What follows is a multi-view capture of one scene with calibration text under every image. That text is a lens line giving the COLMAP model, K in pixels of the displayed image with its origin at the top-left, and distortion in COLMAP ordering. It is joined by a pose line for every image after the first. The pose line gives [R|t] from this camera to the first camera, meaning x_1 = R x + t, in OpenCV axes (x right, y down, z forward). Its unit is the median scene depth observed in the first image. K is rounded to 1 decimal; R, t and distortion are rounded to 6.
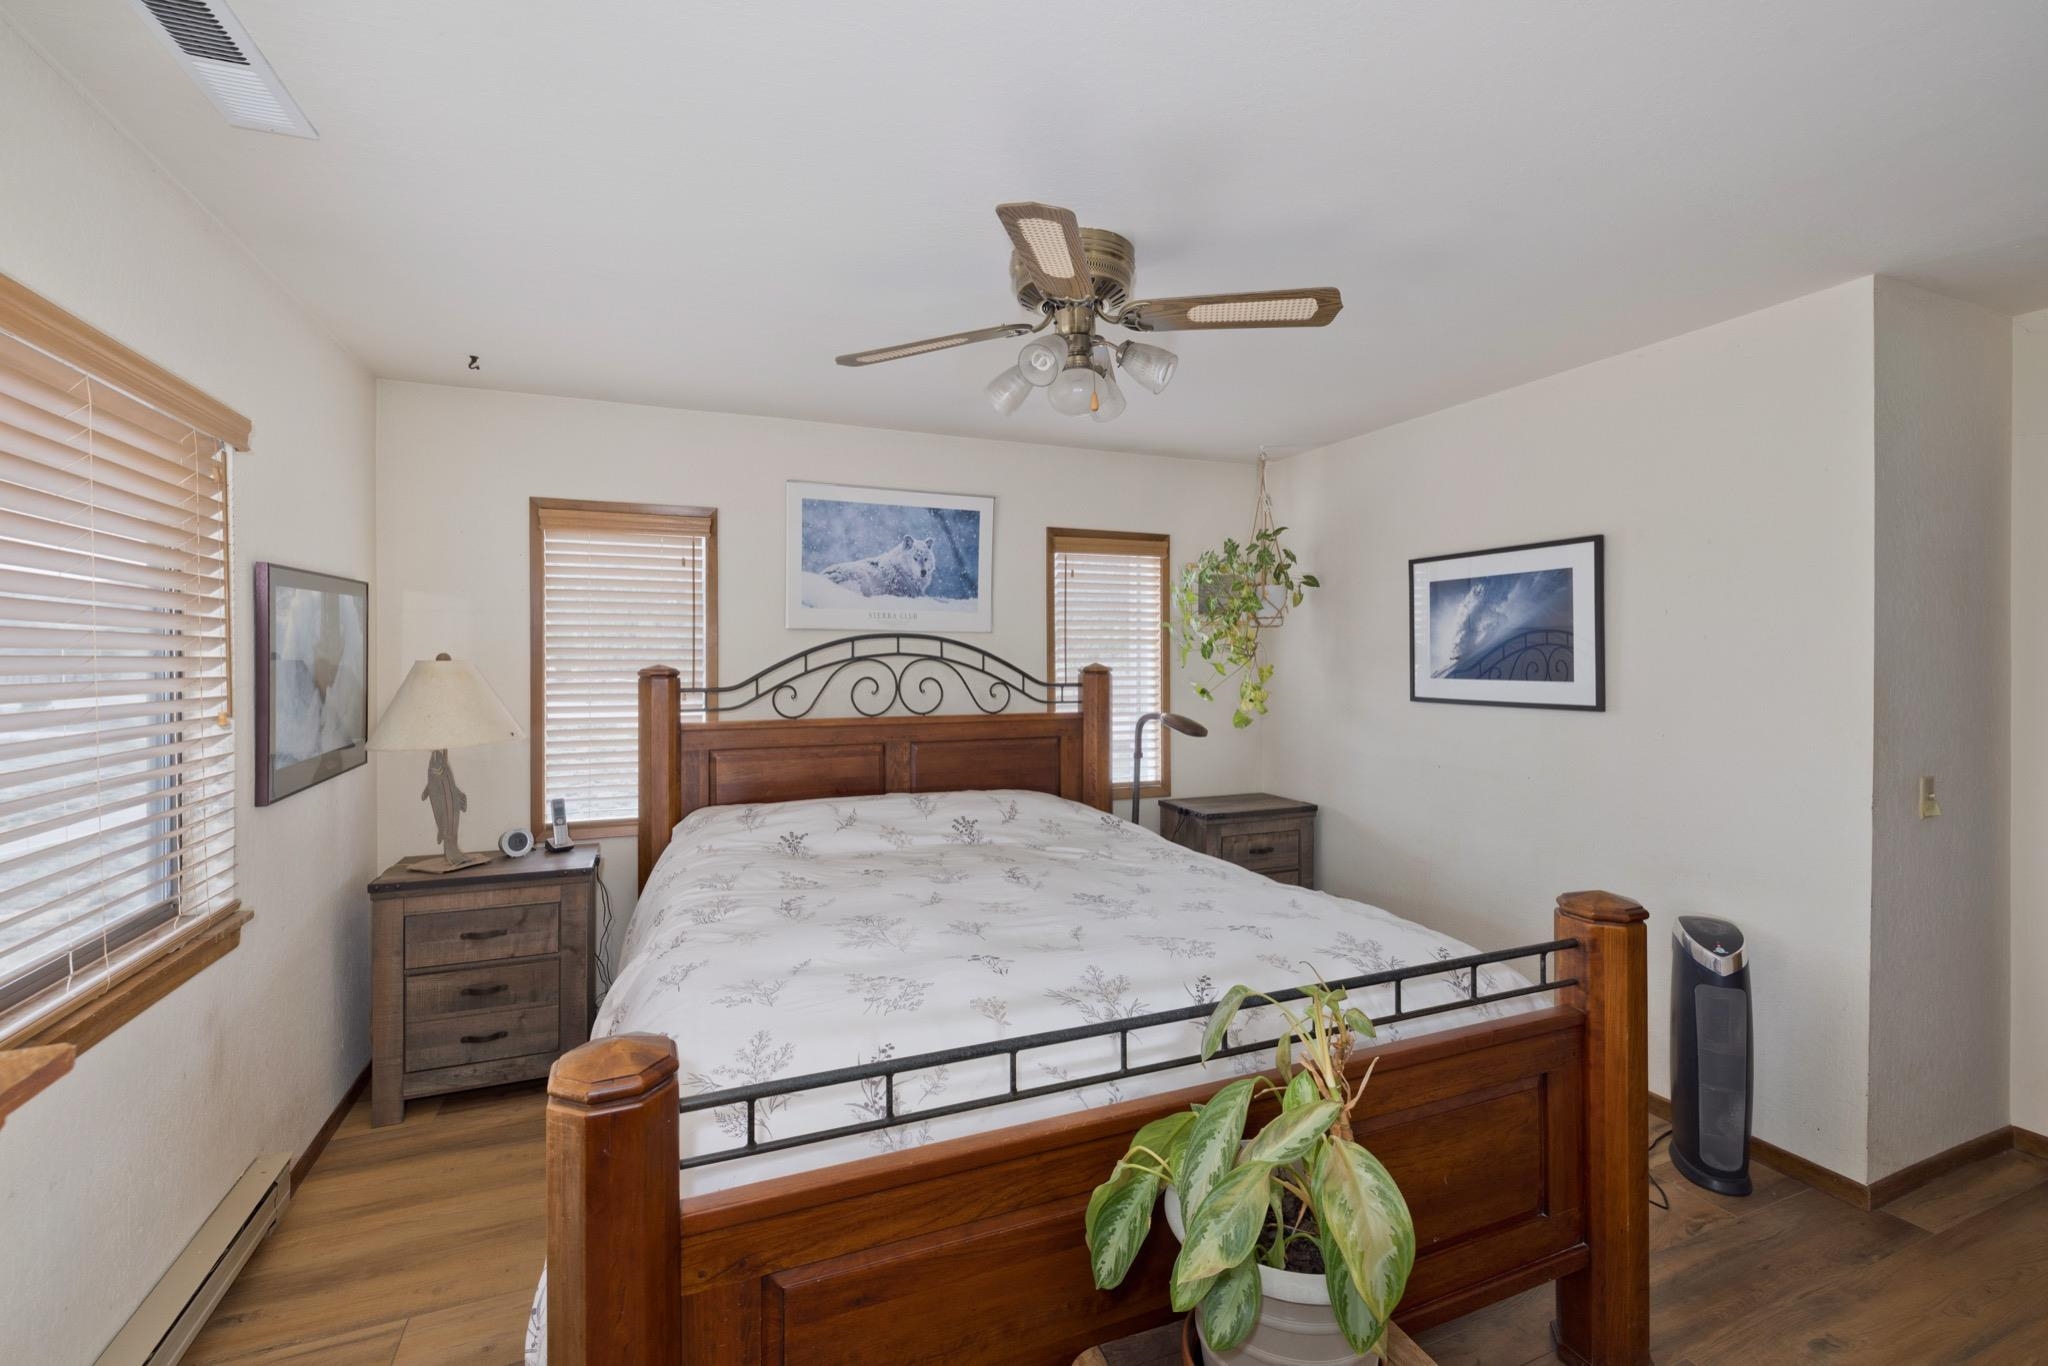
lens RADIAL K [[862.0, 0, 1017.0], [0, 862.0, 668.6], [0, 0, 1]] dist [0.002232, -0.000199]
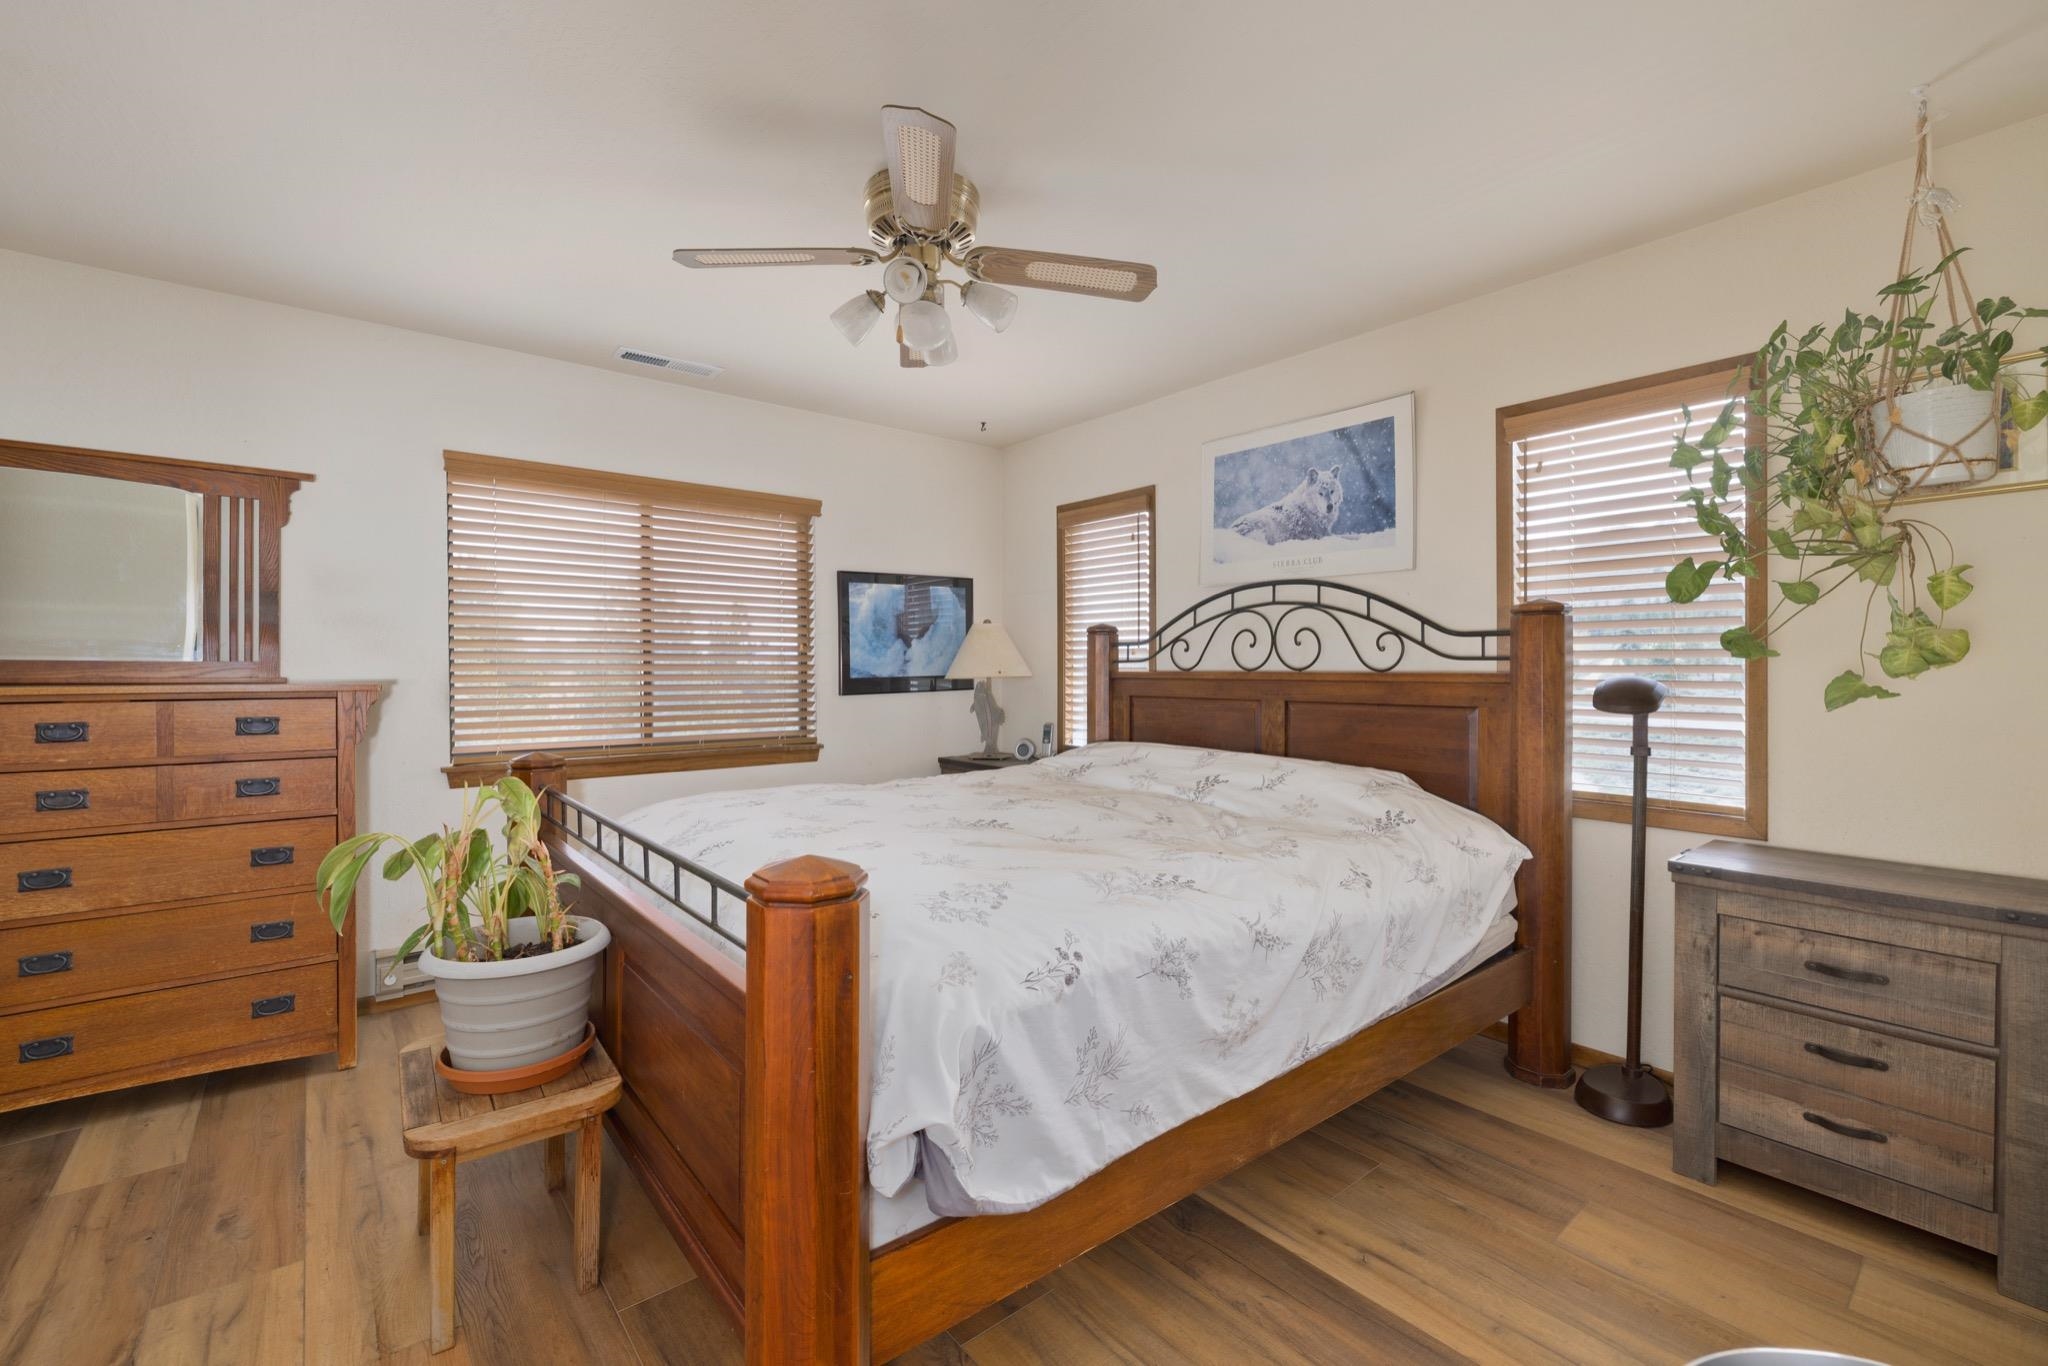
lens RADIAL K [[862.0, 0, 1017.0], [0, 862.0, 668.6], [0, 0, 1]] dist [0.002232, -0.000199]
pose [[0.296206, 0.000243, -0.955124, 0.639250], [-0.015652, 0.999867, -0.004600, 0.059882], [0.954996, 0.016312, 0.296170, 0.463678]]
